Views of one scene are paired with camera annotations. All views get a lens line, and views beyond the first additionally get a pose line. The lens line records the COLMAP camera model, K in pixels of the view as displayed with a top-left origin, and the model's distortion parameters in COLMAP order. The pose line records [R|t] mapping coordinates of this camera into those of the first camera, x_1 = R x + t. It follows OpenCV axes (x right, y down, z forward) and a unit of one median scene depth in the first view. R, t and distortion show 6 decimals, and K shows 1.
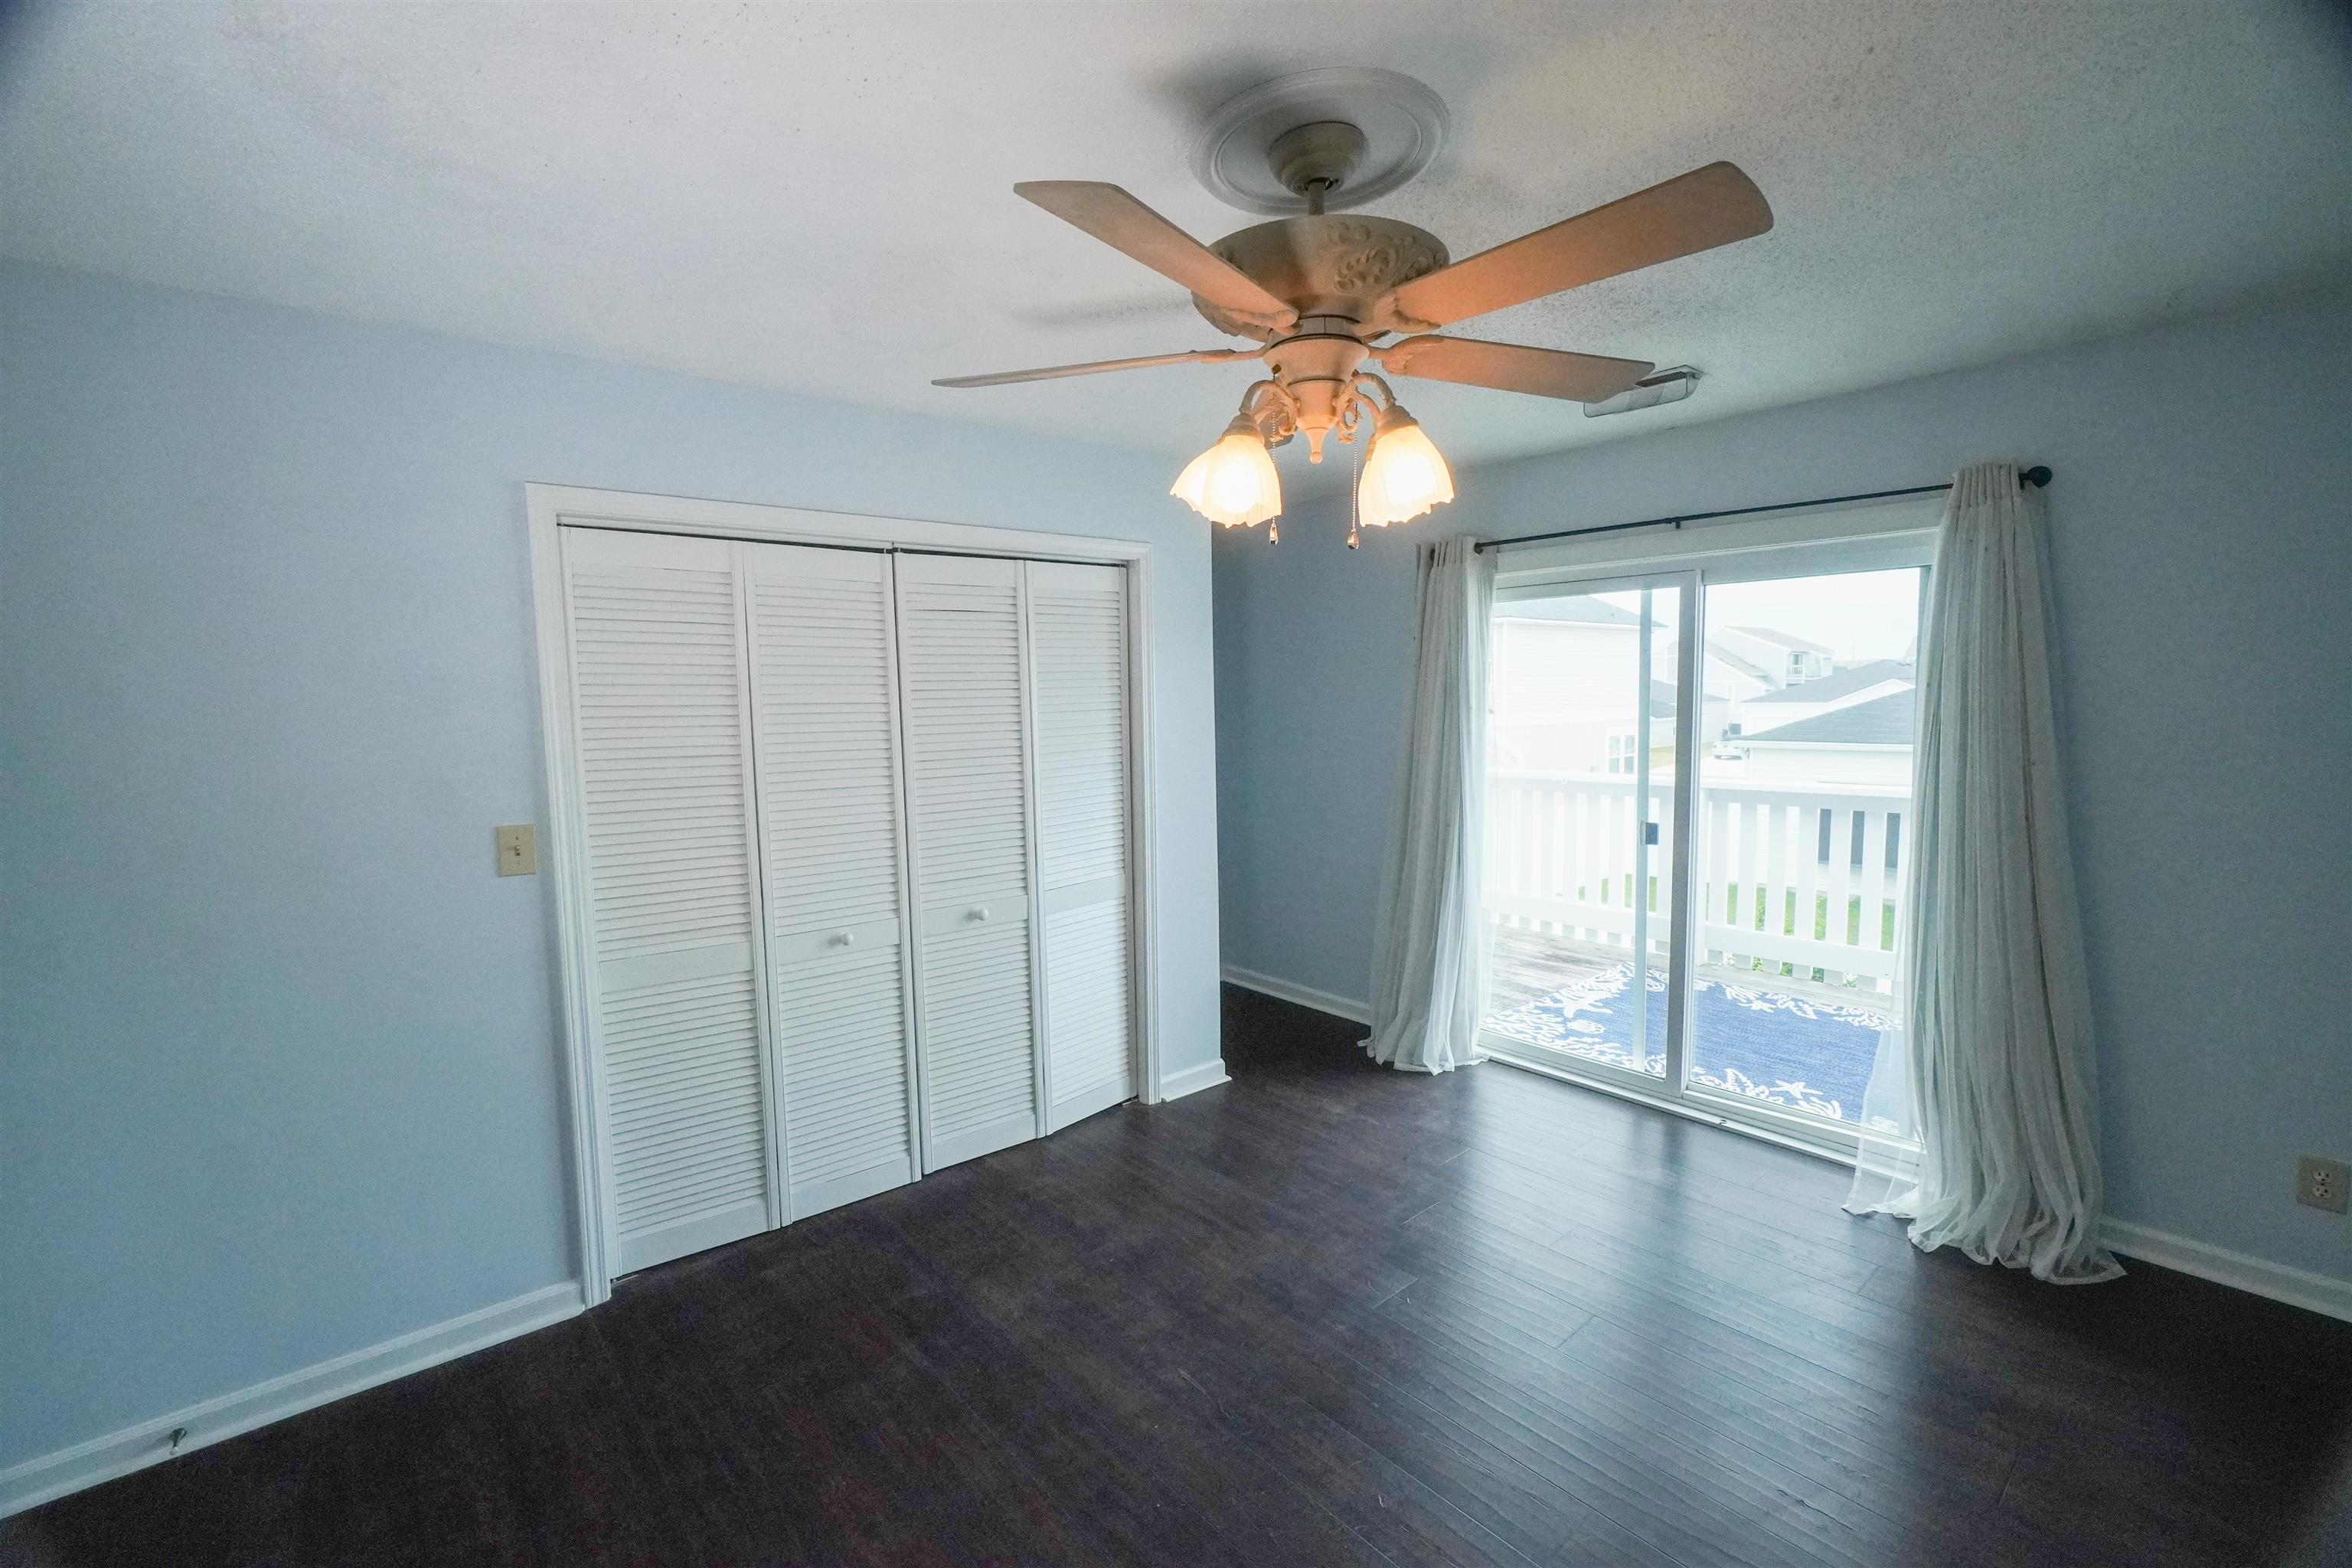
lens RADIAL K [[1005.3, 0, 1173.2], [0, 1005.3, 779.3], [0, 0, 1]] dist [-0.013960, 0.004734]
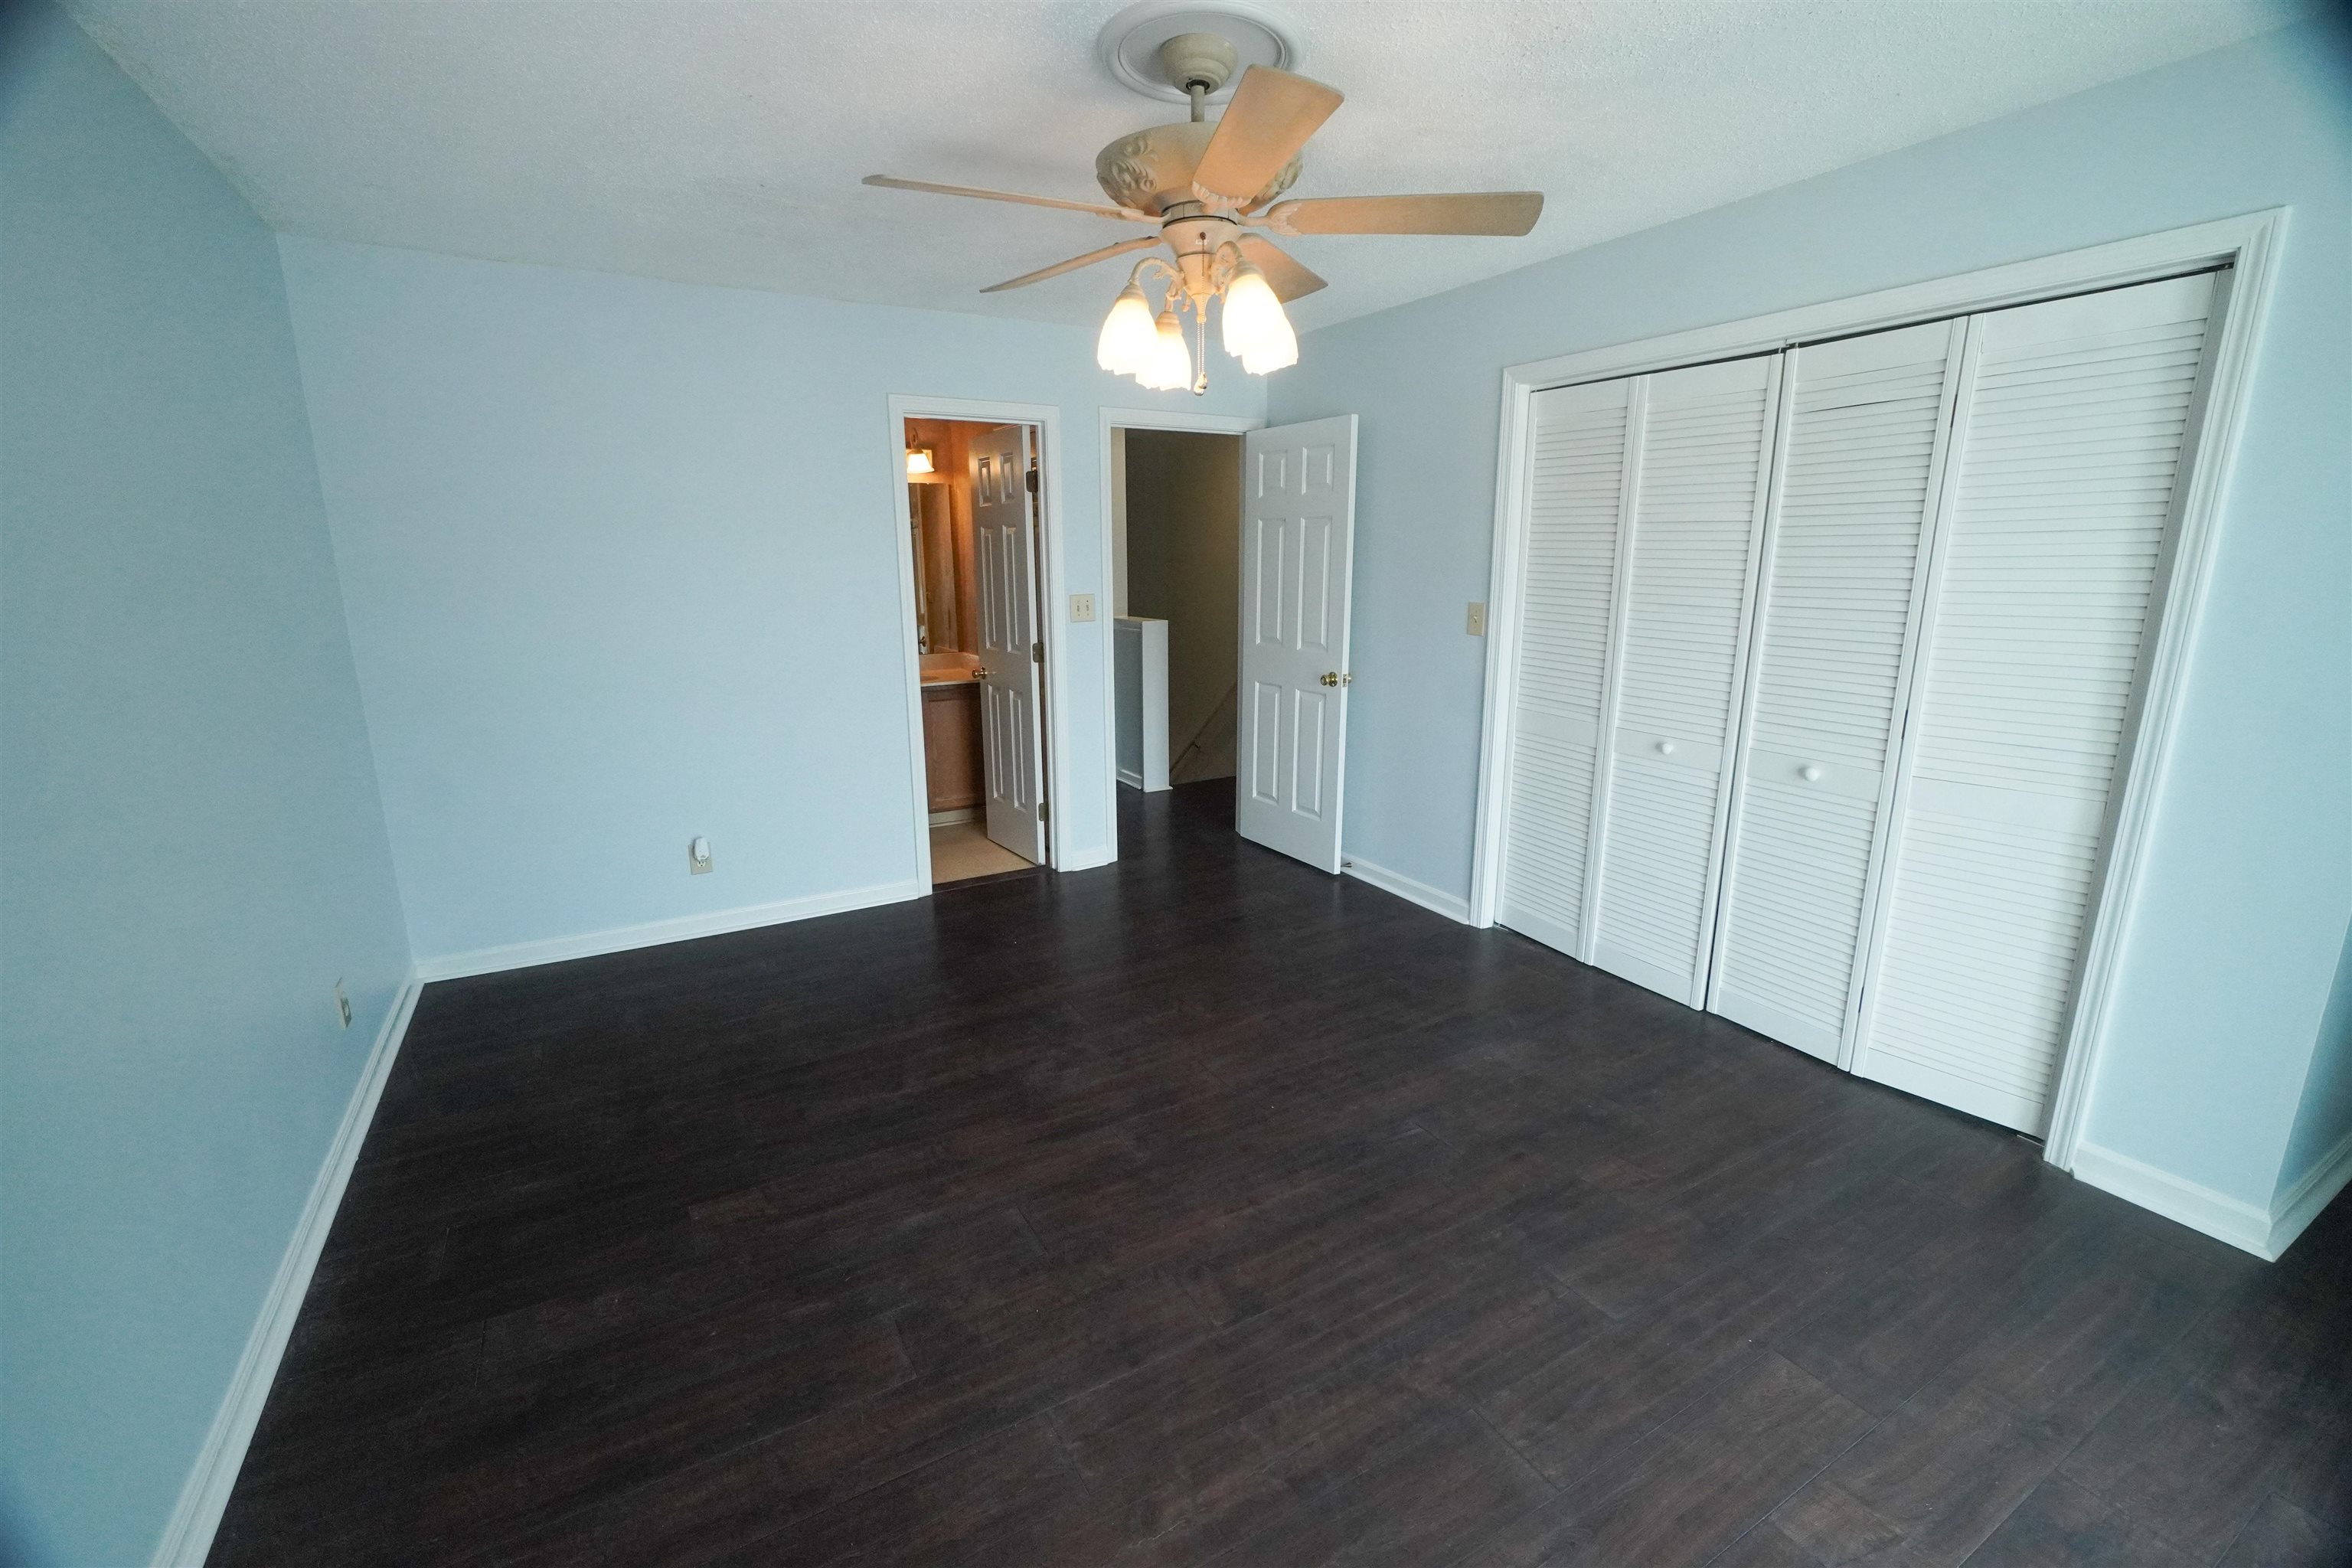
lens RADIAL K [[1005.3, 0, 1181.3], [0, 1005.3, 784.4], [0, 0, 1]] dist [-0.013960, 0.004734]
pose [[-0.175697, 0.244012, -0.953724, 0.871744], [-0.072720, 0.962930, 0.259764, -0.048060], [0.981755, 0.114994, -0.151440, 0.727335]]
